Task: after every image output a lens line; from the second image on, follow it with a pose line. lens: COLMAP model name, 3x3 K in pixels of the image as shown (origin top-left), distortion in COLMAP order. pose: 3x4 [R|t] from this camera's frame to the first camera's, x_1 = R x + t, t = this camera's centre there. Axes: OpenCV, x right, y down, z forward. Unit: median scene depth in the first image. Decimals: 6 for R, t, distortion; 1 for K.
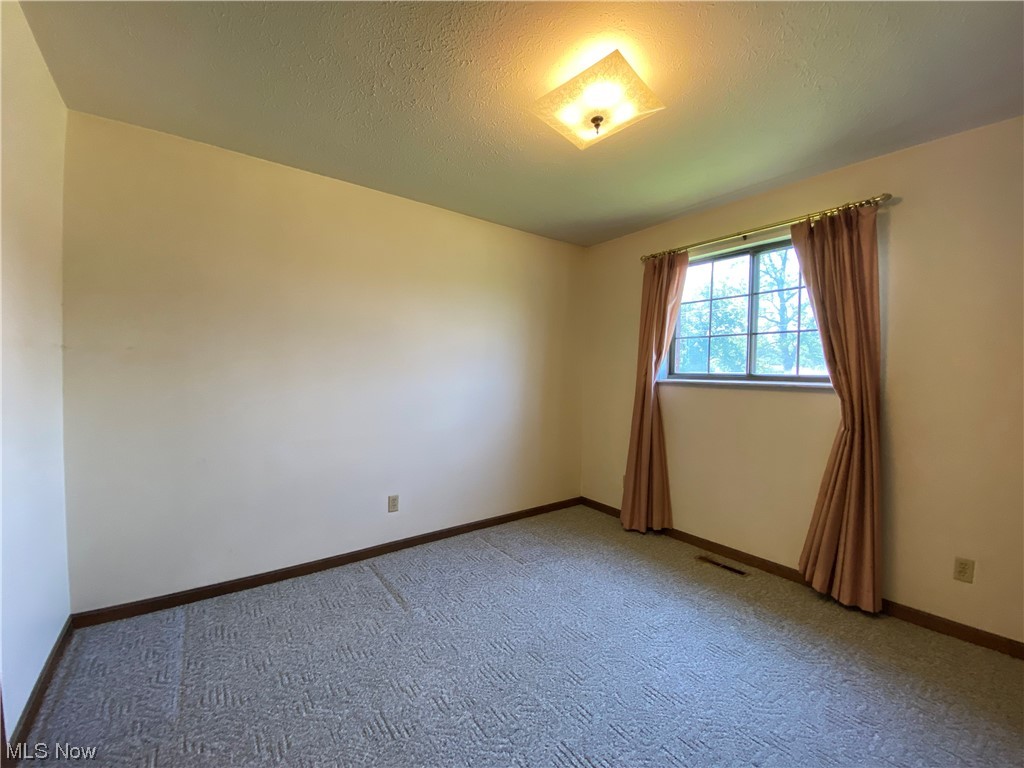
lens RADIAL K [[415.3, 0, 507.3], [0, 415.3, 384.6], [0, 0, 1]] dist [0.023739, -0.021371]
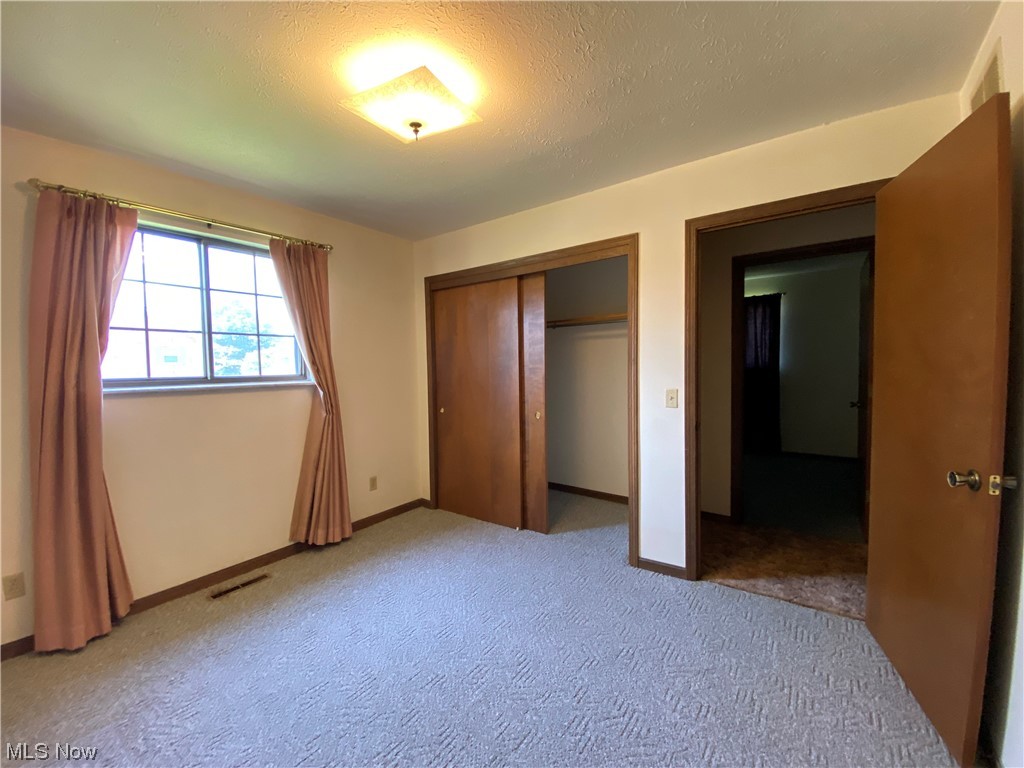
lens RADIAL K [[415.3, 0, 507.3], [0, 415.3, 384.6], [0, 0, 1]] dist [0.023739, -0.021371]
pose [[-0.296470, -0.057000, 0.953340, -0.539154], [0.043088, 0.996403, 0.072974, -0.051417], [-0.954070, 0.062712, -0.292948, 0.723596]]
